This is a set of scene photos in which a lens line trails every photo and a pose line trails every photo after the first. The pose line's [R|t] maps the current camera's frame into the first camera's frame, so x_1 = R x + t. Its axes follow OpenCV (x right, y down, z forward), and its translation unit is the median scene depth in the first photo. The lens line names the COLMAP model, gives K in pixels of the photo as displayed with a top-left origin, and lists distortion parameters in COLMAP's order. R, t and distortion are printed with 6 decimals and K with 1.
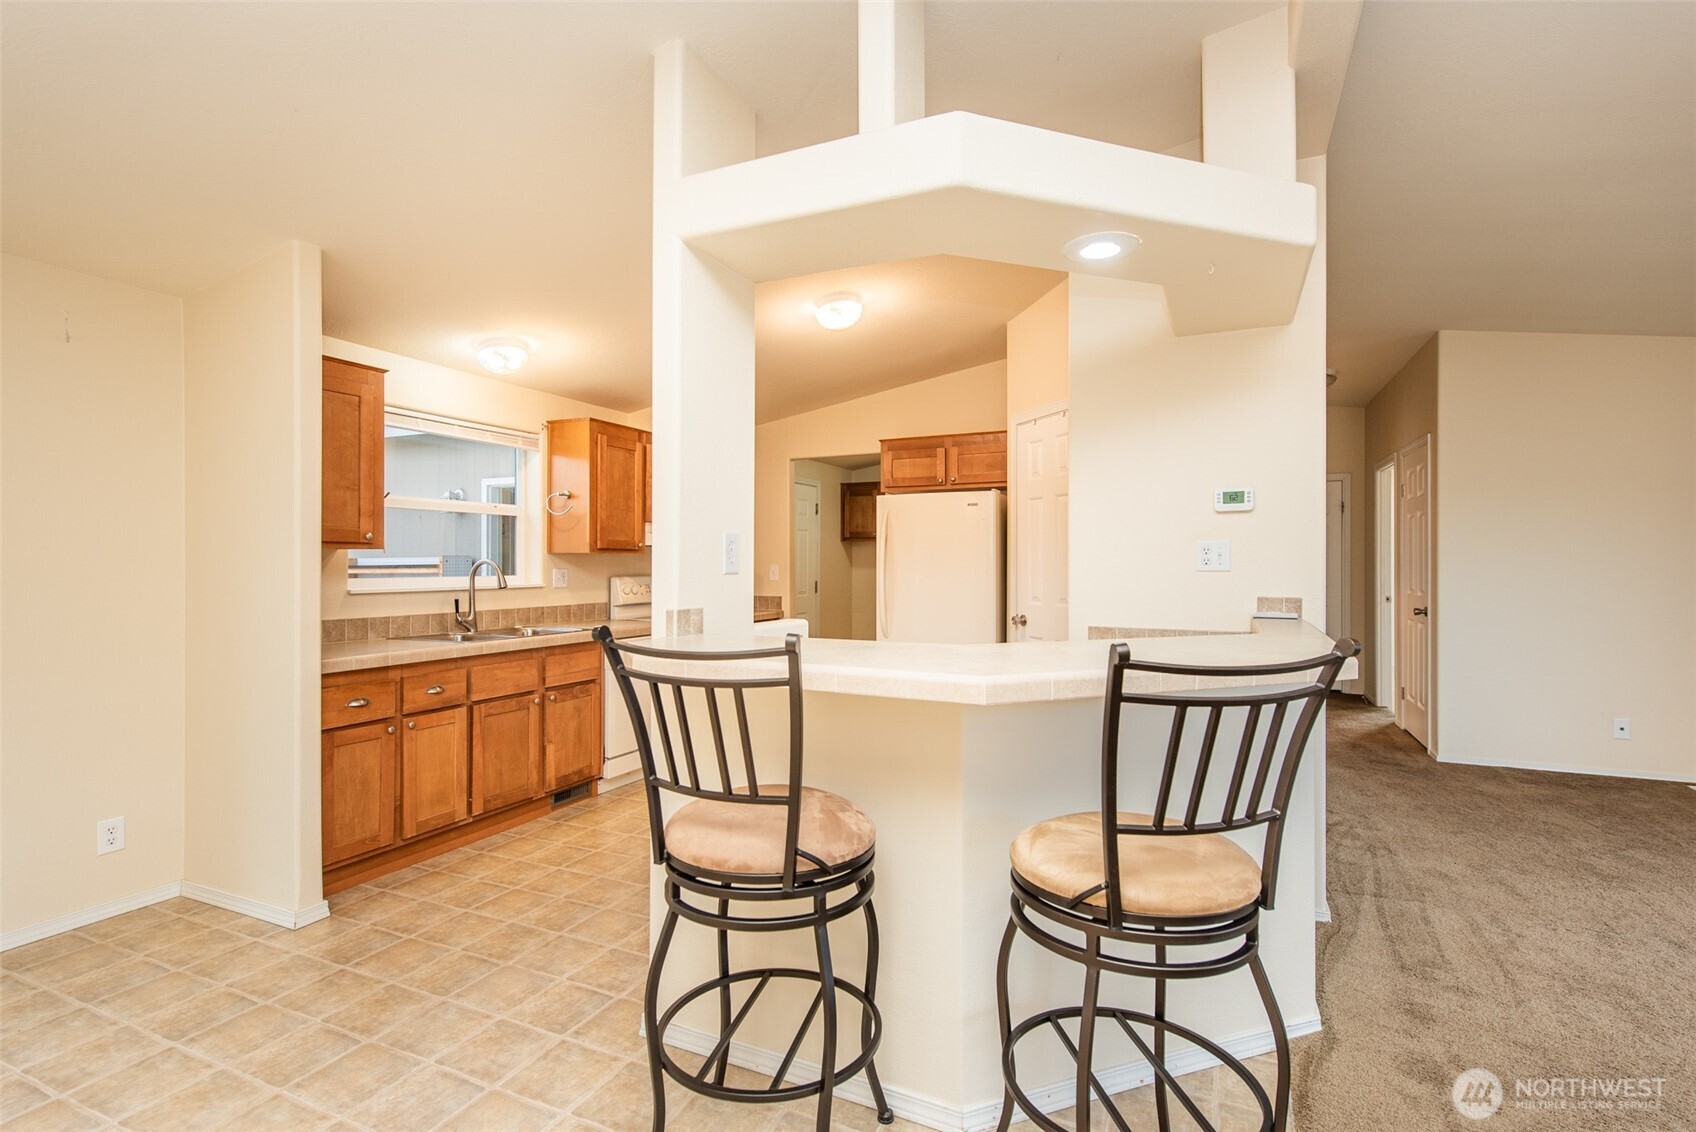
lens RADIAL K [[787.3, 0, 853.8], [0, 787.3, 568.2], [0, 0, 1]] dist [0.000647, -0.000022]
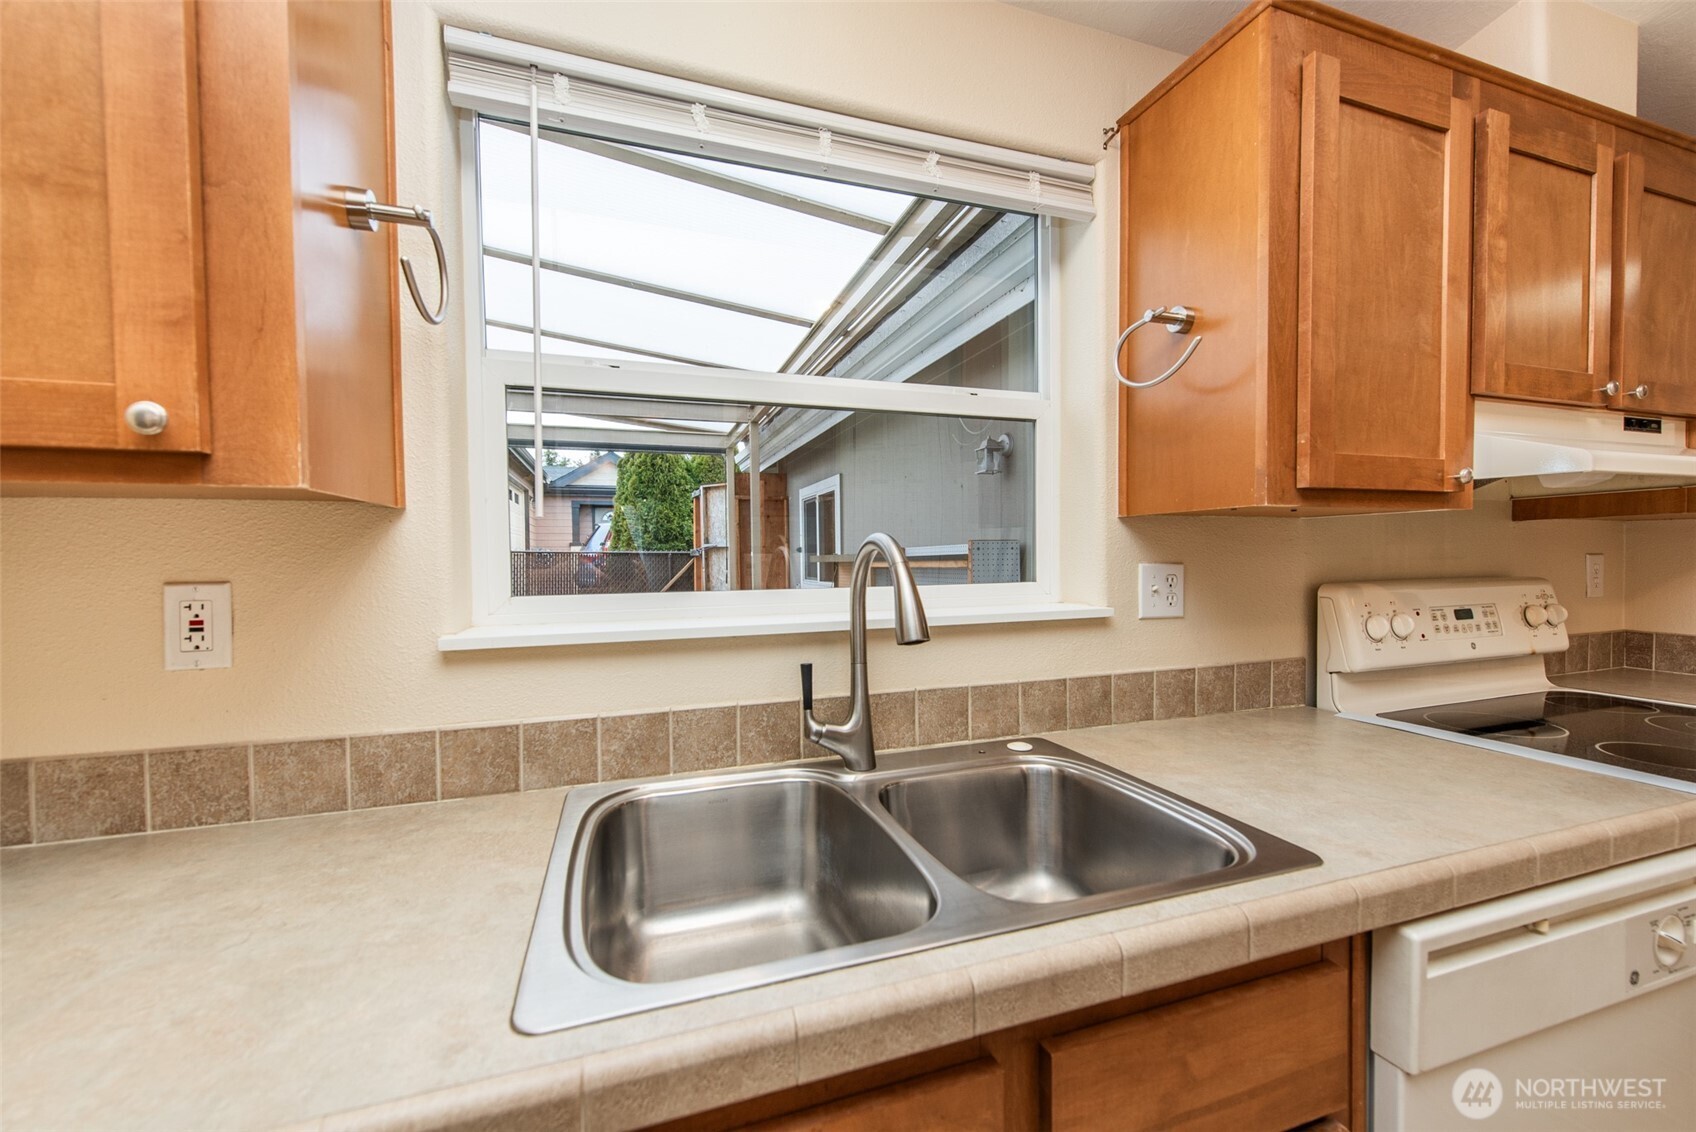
lens RADIAL K [[668.7, 0, 854.2], [0, 668.7, 574.6], [0, 0, 1]] dist [-0.002255, -0.000074]
pose [[0.687485, 0.011925, -0.726101, -0.261598], [0.006725, 0.999718, 0.022785, -0.001987], [0.726167, -0.020547, 0.687211, 0.724554]]
